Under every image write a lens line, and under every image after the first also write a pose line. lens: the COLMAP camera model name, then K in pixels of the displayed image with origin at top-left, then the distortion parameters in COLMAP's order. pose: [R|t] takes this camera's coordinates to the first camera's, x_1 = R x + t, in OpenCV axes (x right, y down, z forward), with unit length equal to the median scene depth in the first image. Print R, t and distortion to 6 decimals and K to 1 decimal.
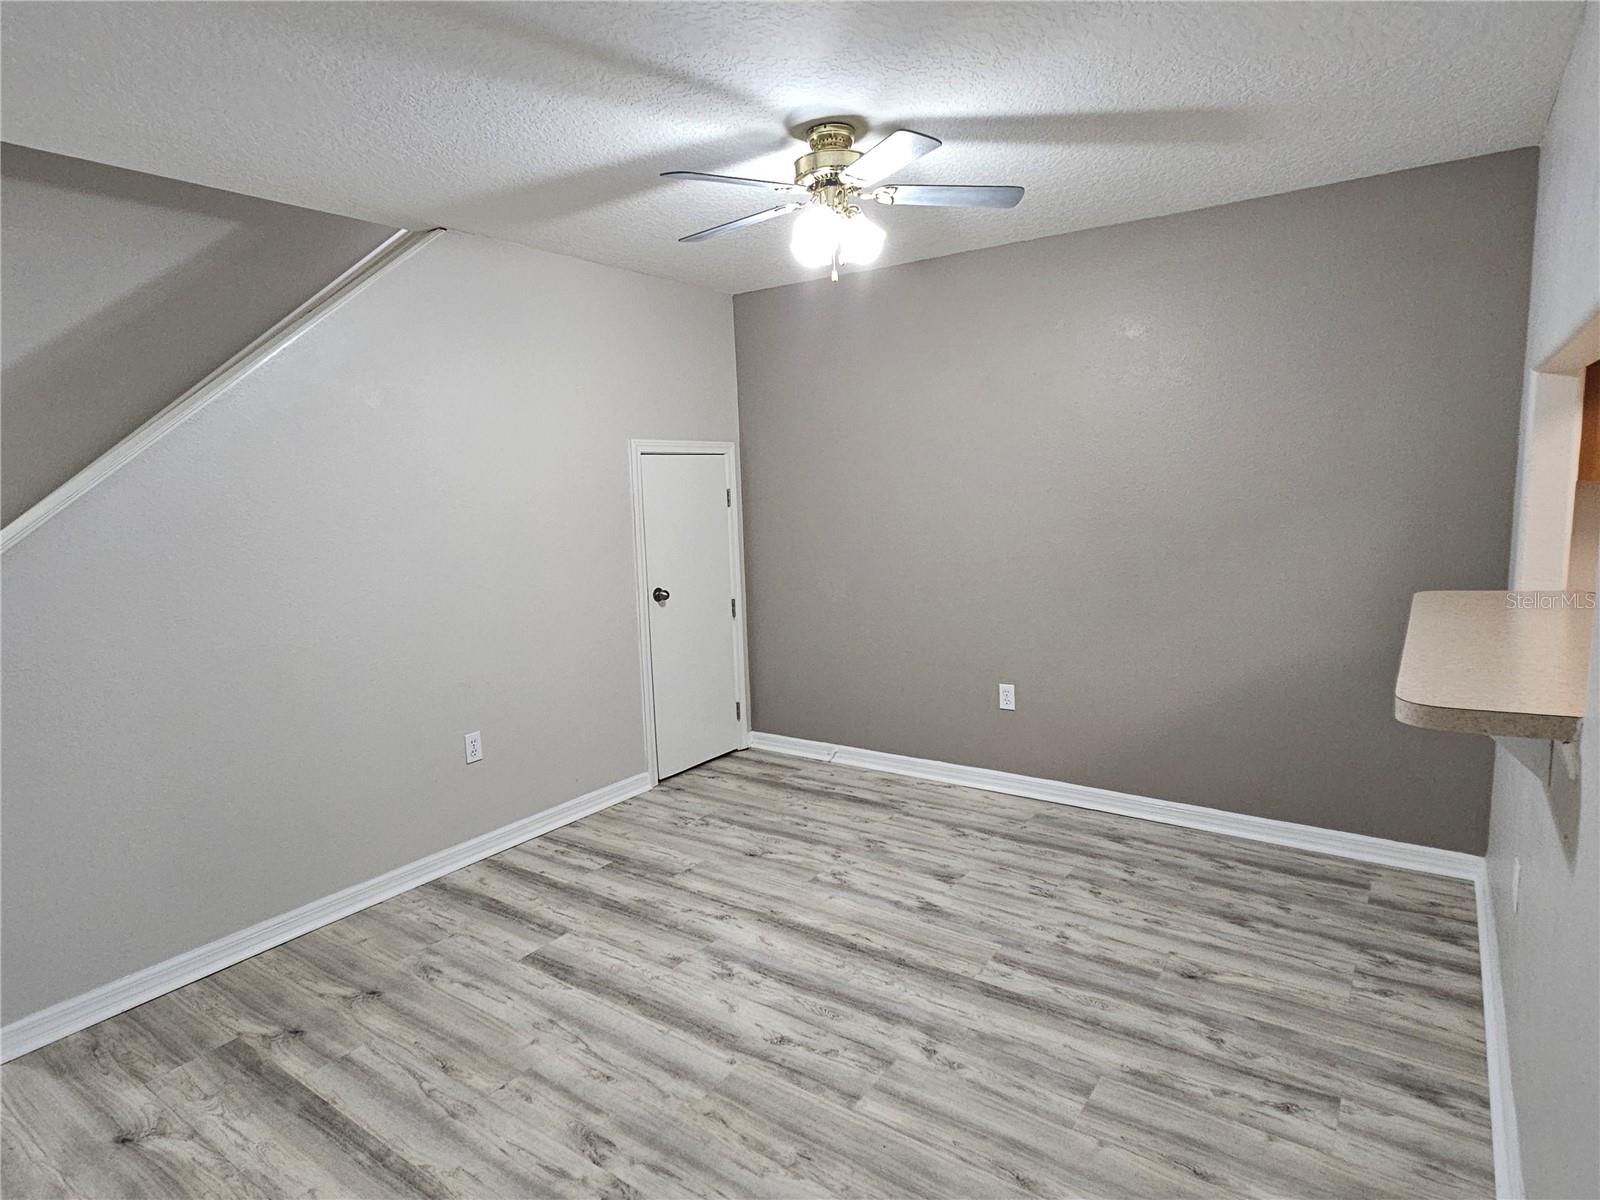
lens RADIAL K [[899.9, 0, 798.9], [0, 899.9, 602.4], [0, 0, 1]] dist [-0.004010, 0.004304]
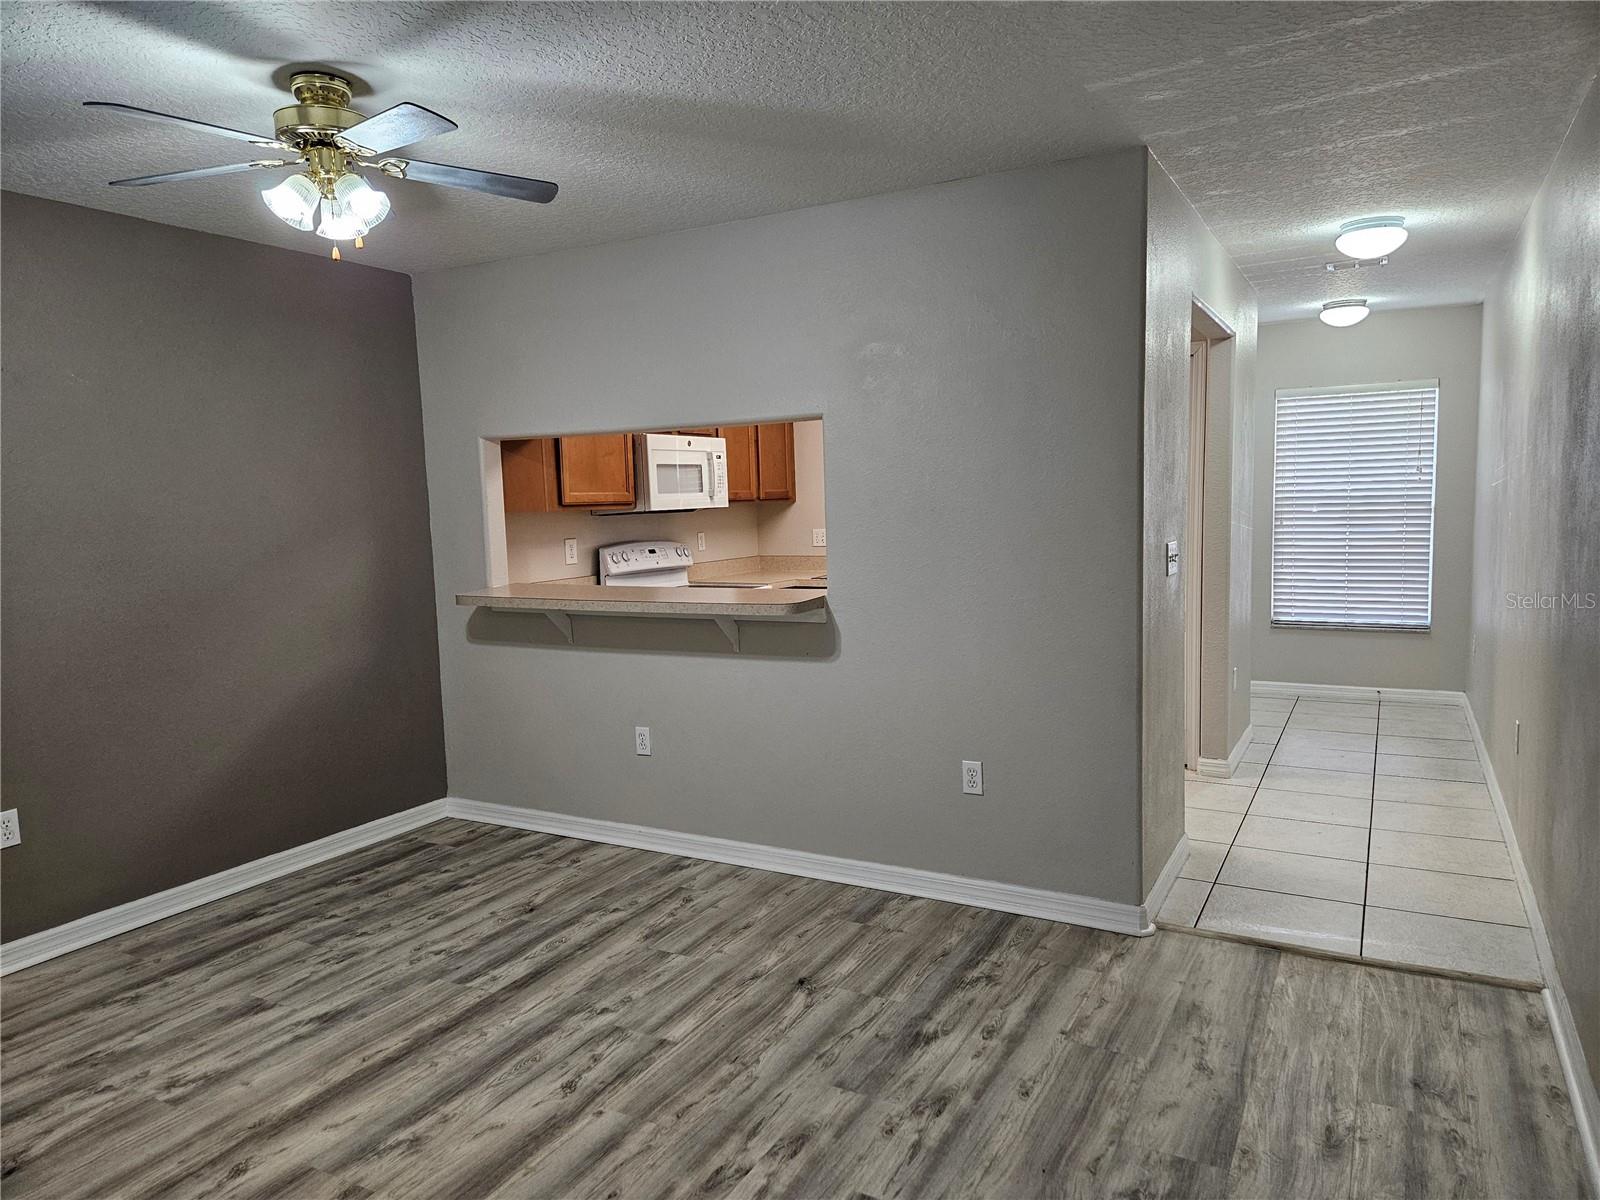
lens RADIAL K [[1068.9, 0, 798.2], [0, 1068.9, 610.6], [0, 0, 1]] dist [0.047725, -0.037272]
pose [[-0.118571, -0.071386, 0.990376, -0.925158], [0.165580, 0.982025, 0.090608, -0.049031], [-0.979043, 0.174730, -0.104619, 0.659996]]
